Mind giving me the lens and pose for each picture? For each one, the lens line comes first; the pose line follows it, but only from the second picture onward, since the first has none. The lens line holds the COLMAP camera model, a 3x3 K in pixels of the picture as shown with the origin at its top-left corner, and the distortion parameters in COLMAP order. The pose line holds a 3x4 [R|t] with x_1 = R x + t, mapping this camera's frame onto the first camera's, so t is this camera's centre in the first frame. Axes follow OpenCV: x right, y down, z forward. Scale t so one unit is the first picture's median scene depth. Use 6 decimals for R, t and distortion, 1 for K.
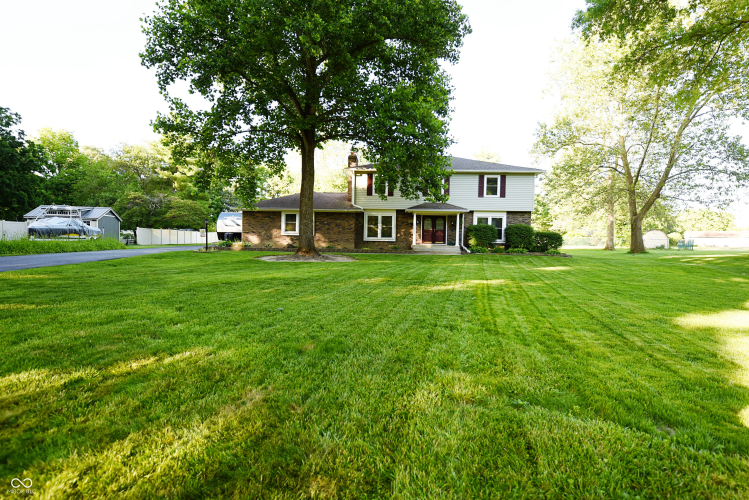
lens RADIAL K [[349.9, 0, 377.6], [0, 349.9, 250.5], [0, 0, 1]] dist [0.001489, 0.000028]
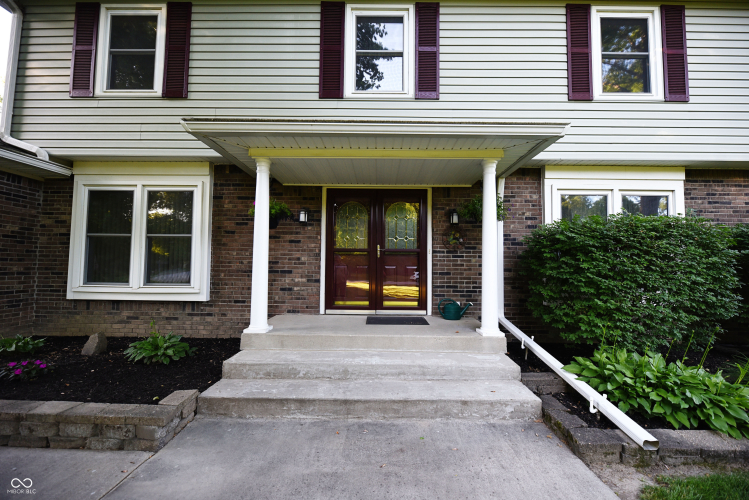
lens RADIAL K [[299.6, 0, 378.8], [0, 299.6, 249.3], [0, 0, 1]] dist [0.000906, -0.004342]
pose [[0.999968, -0.007058, 0.003868, 0.178046], [0.007363, 0.996324, -0.085342, -0.046399], [-0.003251, 0.085368, 0.996344, 0.882252]]
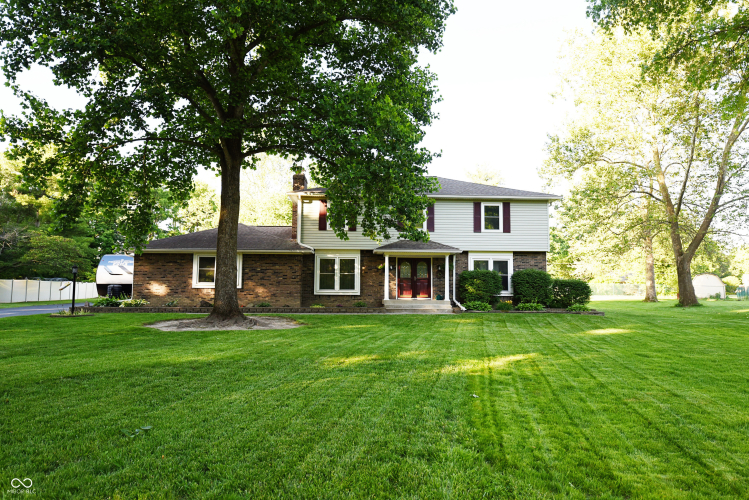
lens RADIAL K [[483.0, 0, 374.7], [0, 483.0, 250.5], [0, 0, 1]] dist [0.004406, 0.002085]
pose [[0.997441, -0.003840, 0.071389, 0.013146], [0.011633, 0.993966, -0.109074, -0.009854], [-0.070539, 0.109626, 0.991467, 0.032105]]
